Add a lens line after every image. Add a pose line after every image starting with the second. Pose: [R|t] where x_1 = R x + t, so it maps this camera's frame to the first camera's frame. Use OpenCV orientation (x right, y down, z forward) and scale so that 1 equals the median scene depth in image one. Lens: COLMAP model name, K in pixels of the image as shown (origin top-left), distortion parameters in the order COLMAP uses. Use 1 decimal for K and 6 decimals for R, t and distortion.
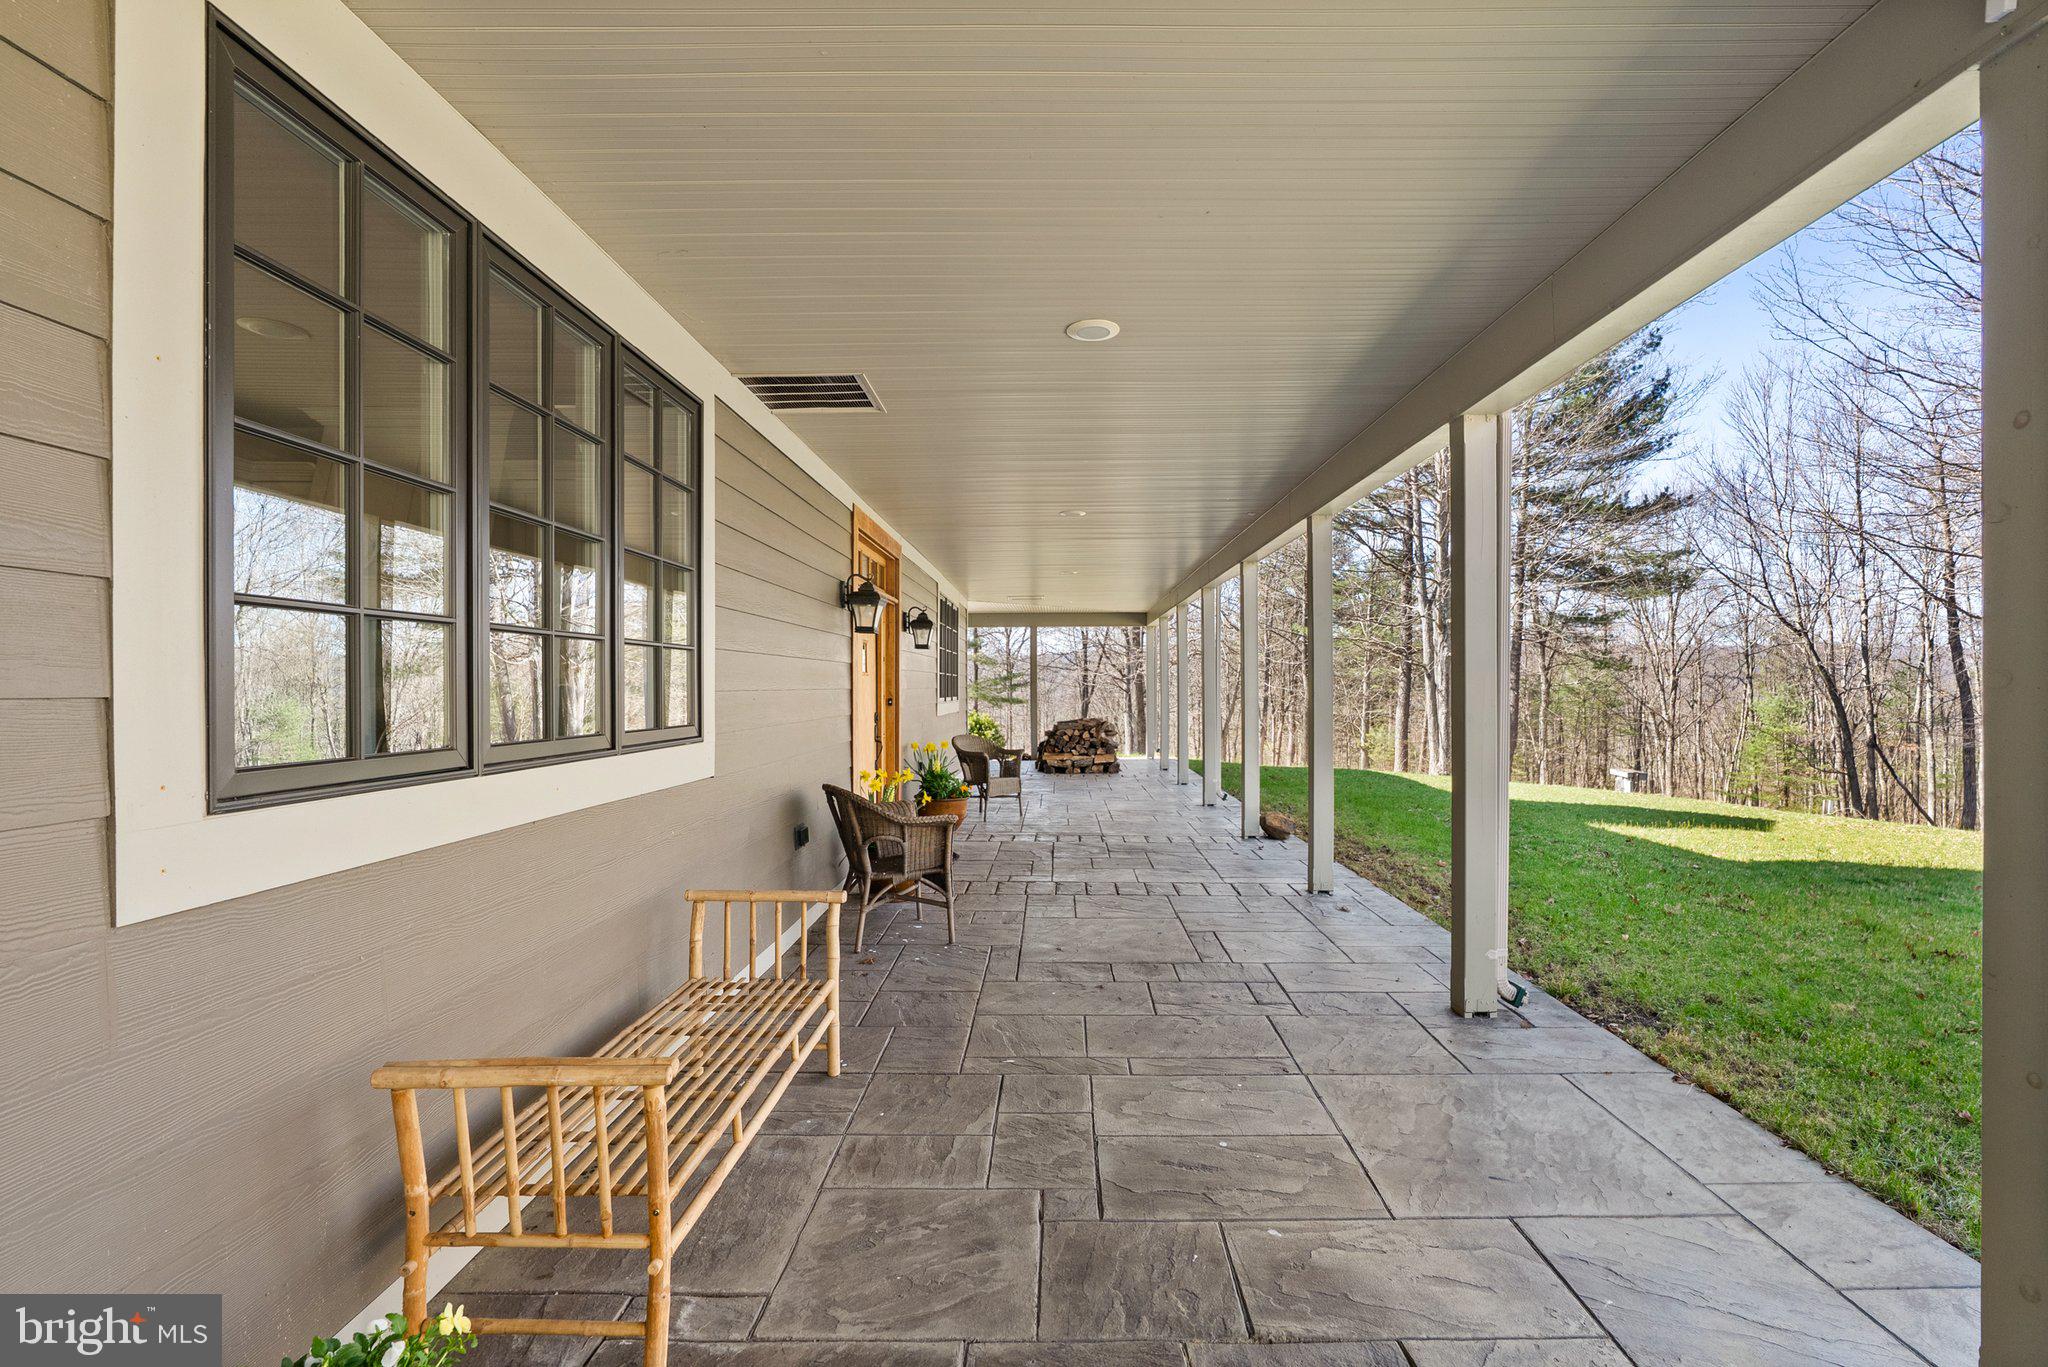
lens RADIAL K [[941.7, 0, 1055.9], [0, 941.7, 676.7], [0, 0, 1]] dist [-0.000930, 0.000477]
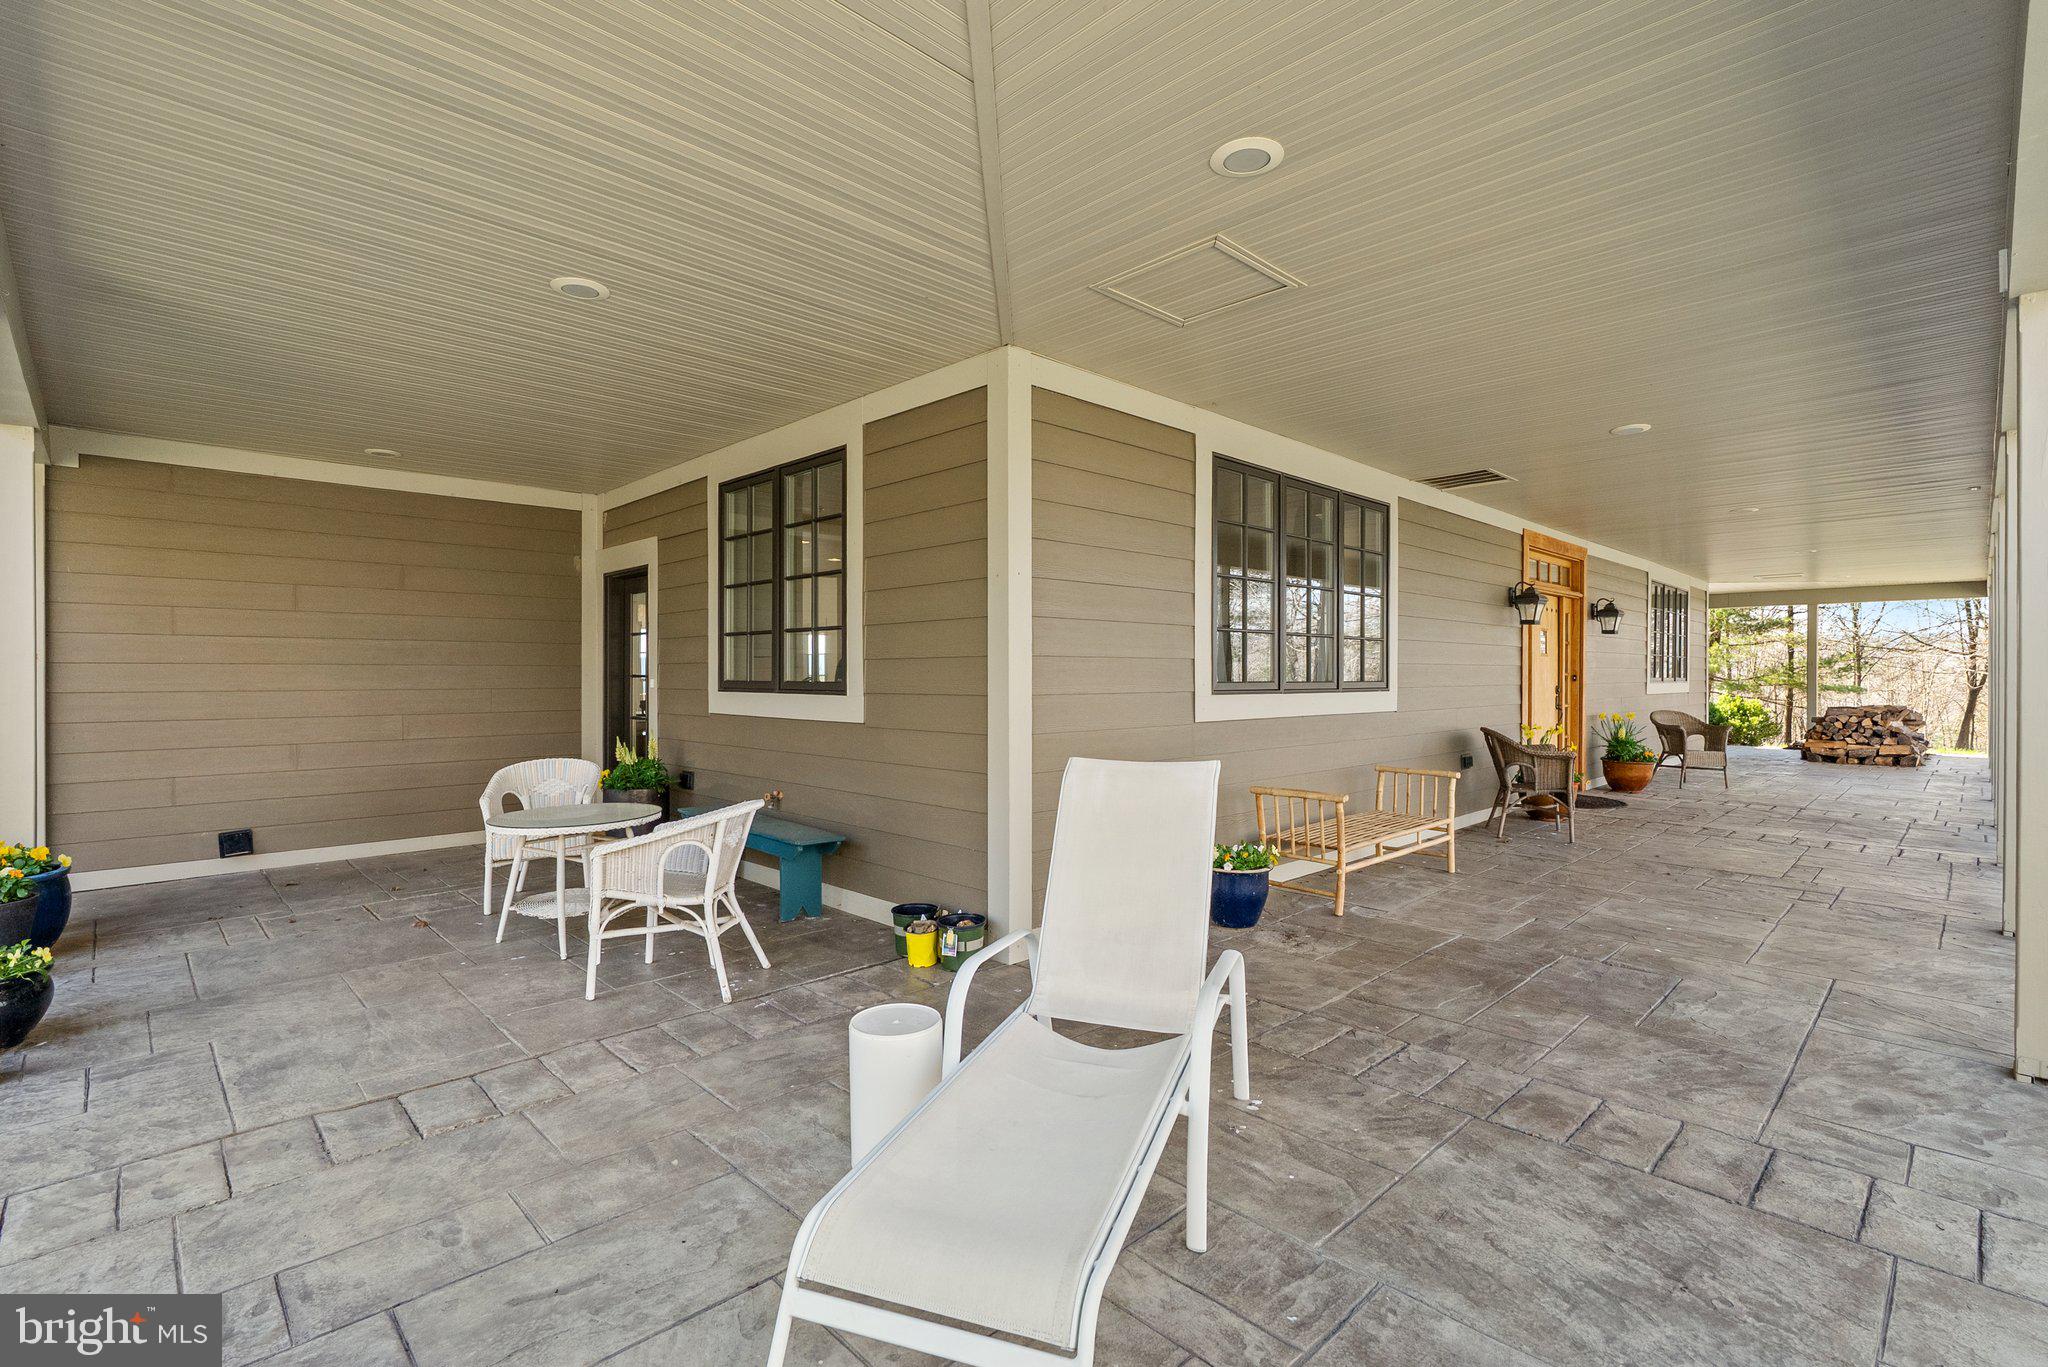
lens RADIAL K [[941.7, 0, 1055.9], [0, 941.7, 676.7], [0, 0, 1]] dist [-0.000930, 0.000477]
pose [[0.710814, 0.007904, -0.703335, 0.205311], [0.002334, 0.999905, 0.013595, 0.006867], [0.703376, -0.011305, 0.710728, -0.343257]]
